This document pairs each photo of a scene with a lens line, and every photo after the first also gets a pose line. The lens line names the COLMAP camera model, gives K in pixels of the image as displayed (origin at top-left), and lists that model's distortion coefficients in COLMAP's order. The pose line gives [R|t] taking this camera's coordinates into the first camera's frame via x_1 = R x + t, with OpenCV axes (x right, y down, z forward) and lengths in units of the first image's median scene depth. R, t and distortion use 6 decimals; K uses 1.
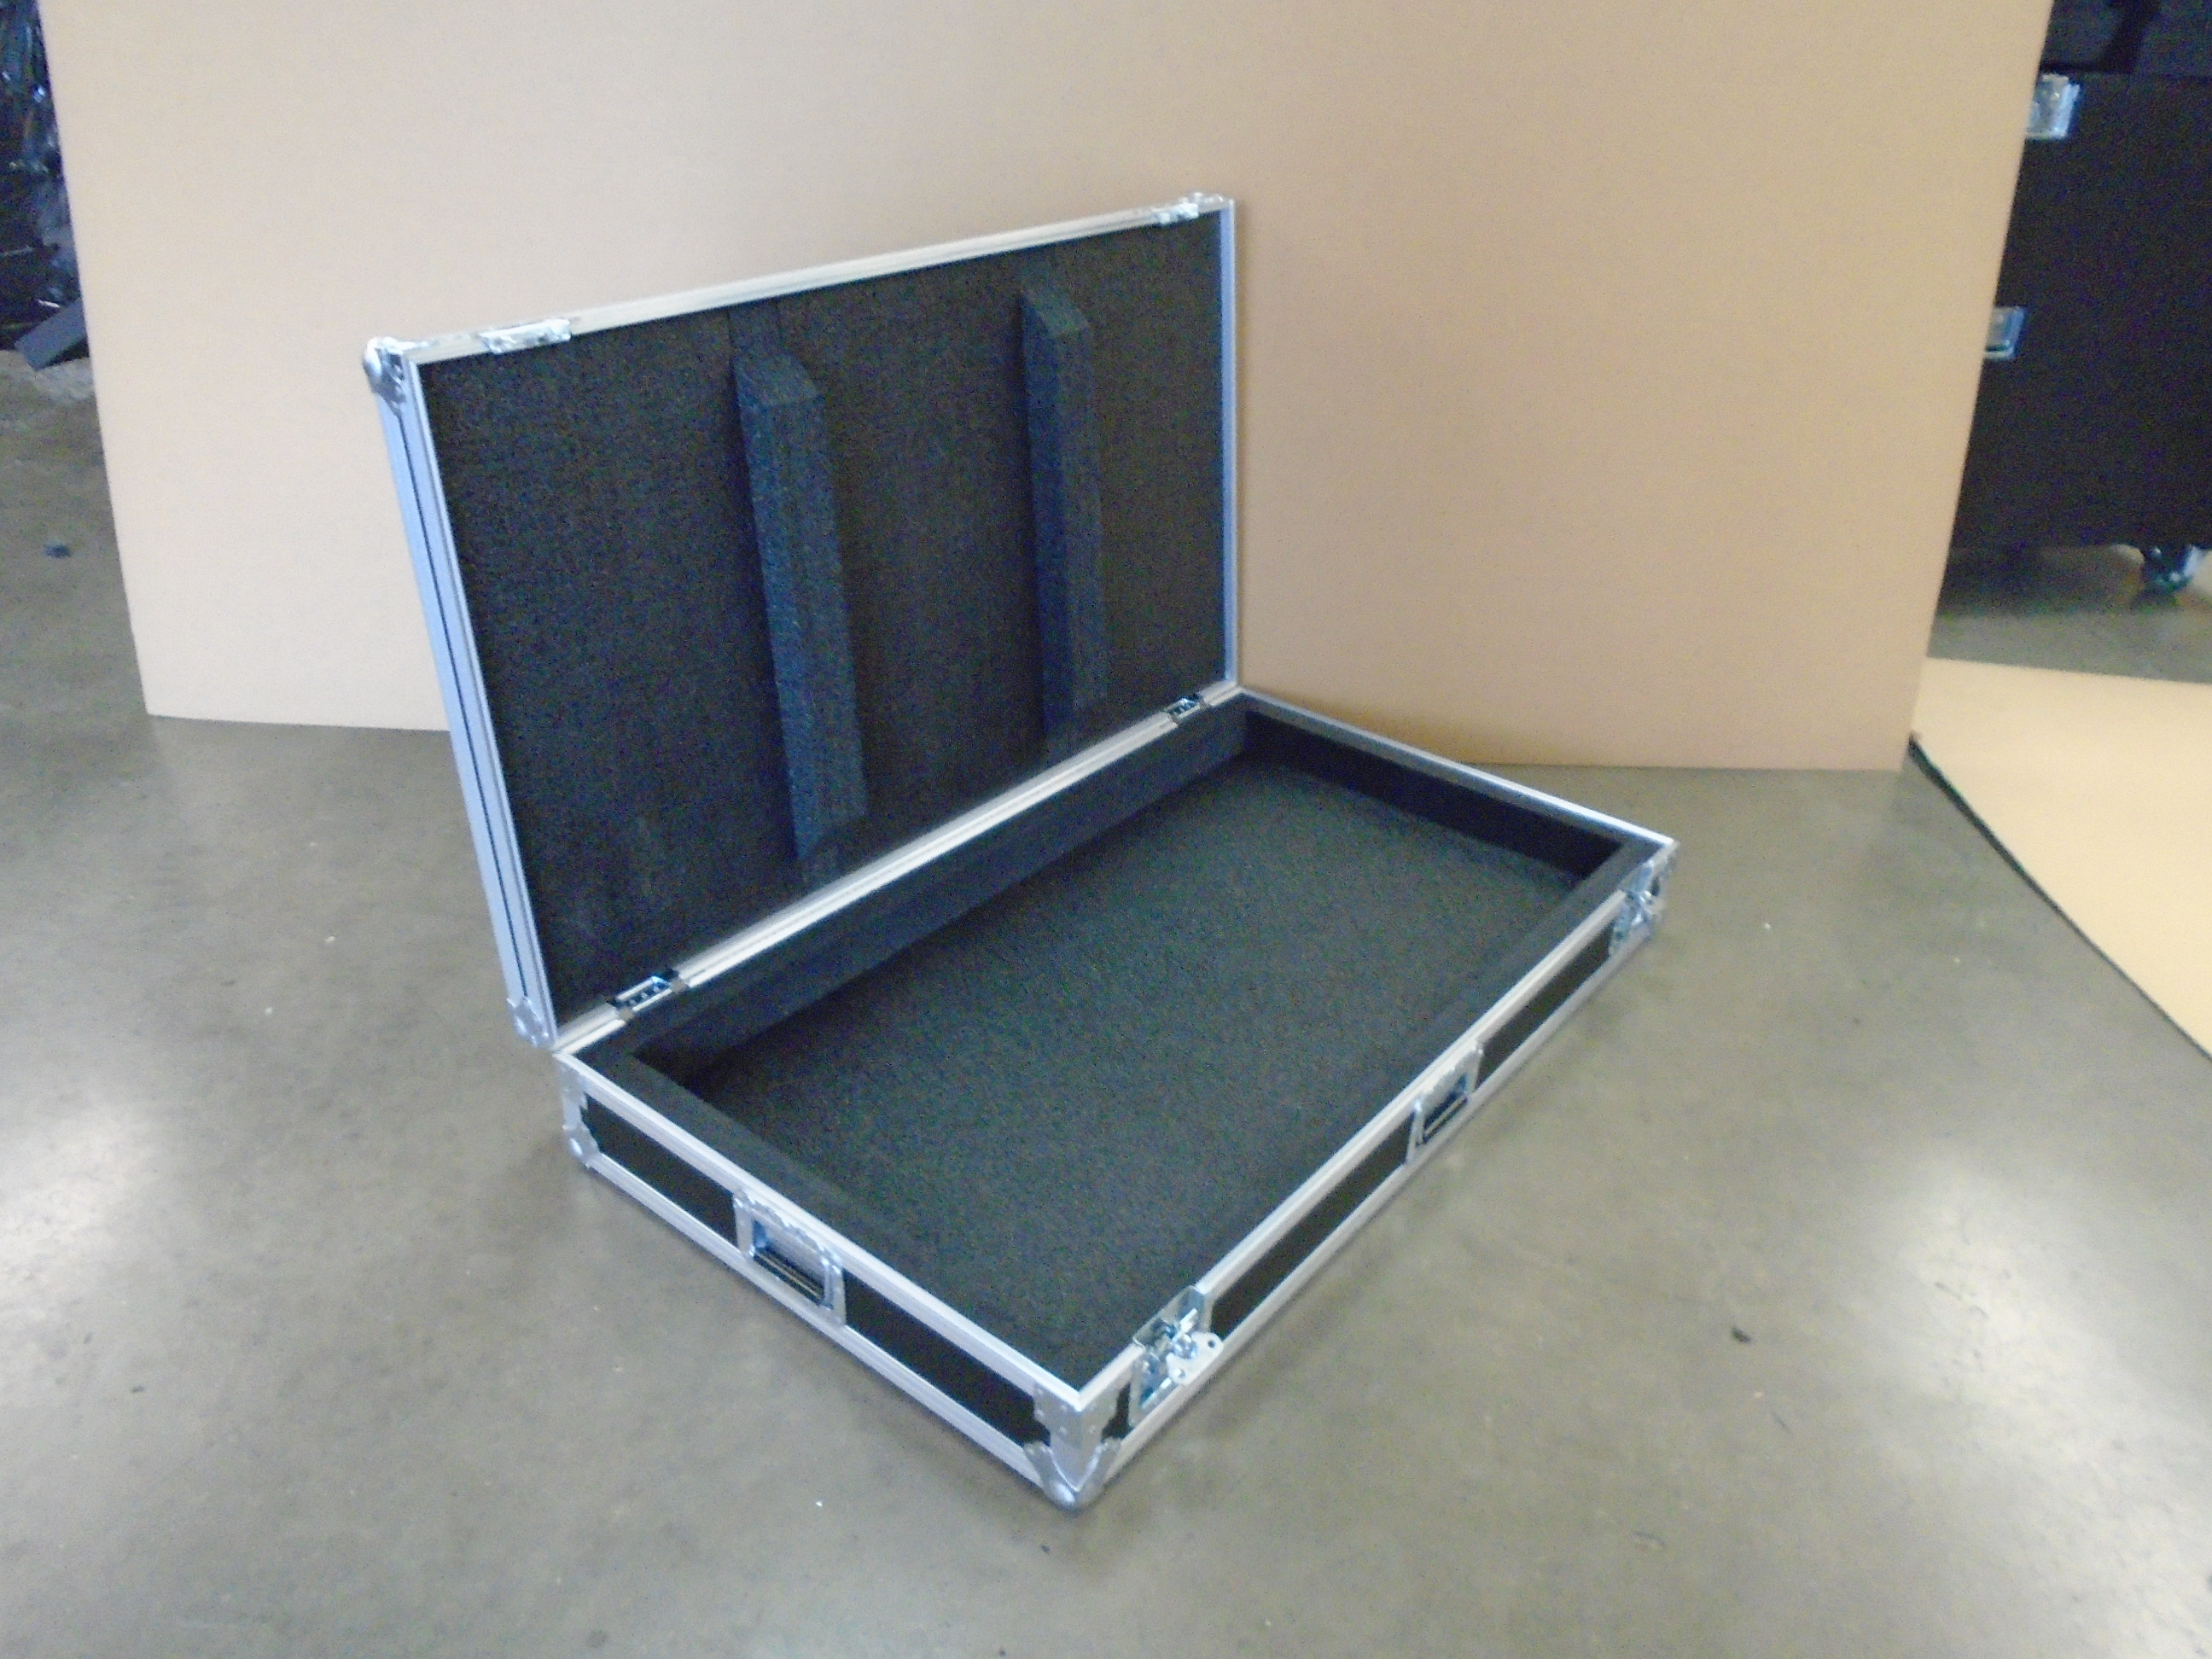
lens RADIAL K [[1680.0, 0, 1101.4], [0, 1680.0, 825.4], [0, 0, 1]] dist [-0.005903, -0.002300]
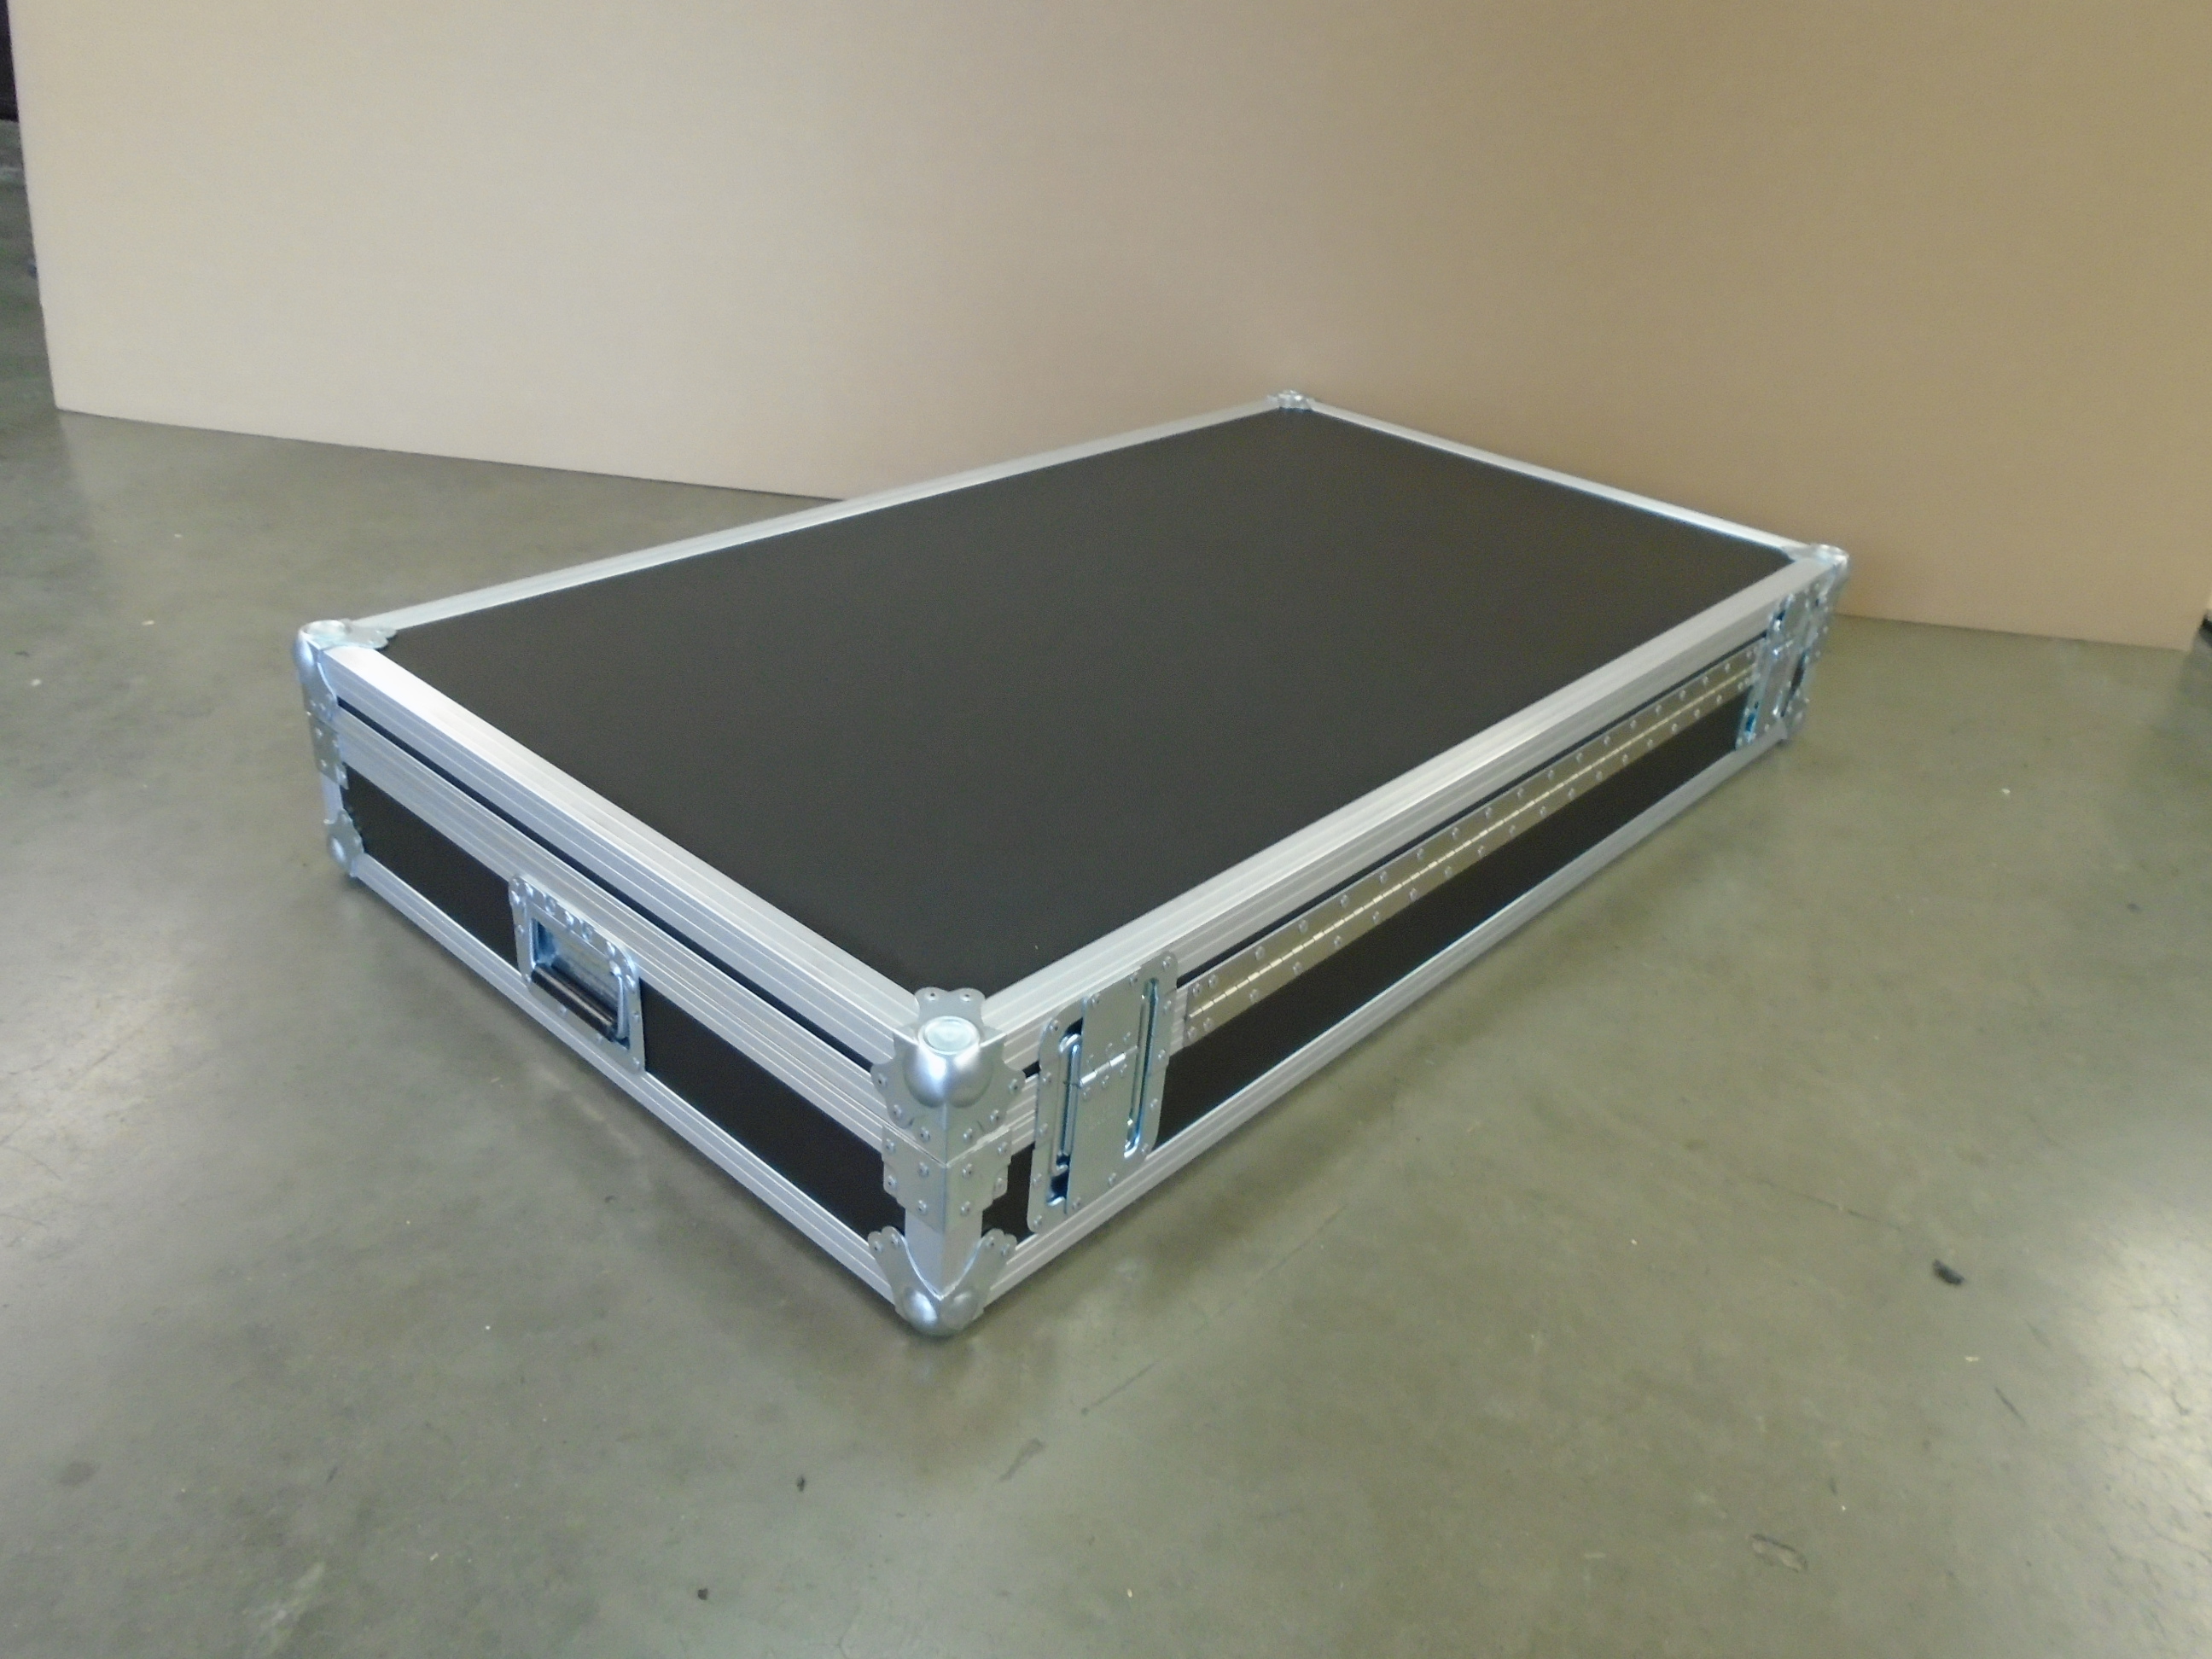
lens RADIAL K [[1680.0, 0, 1085.7], [0, 1680.0, 833.8], [0, 0, 1]] dist [-0.005903, -0.002300]
pose [[0.997406, 0.062106, -0.036394, 0.049899], [-0.062287, 0.998051, -0.003838, 0.186996], [0.036085, 0.006095, 0.999330, 0.298928]]
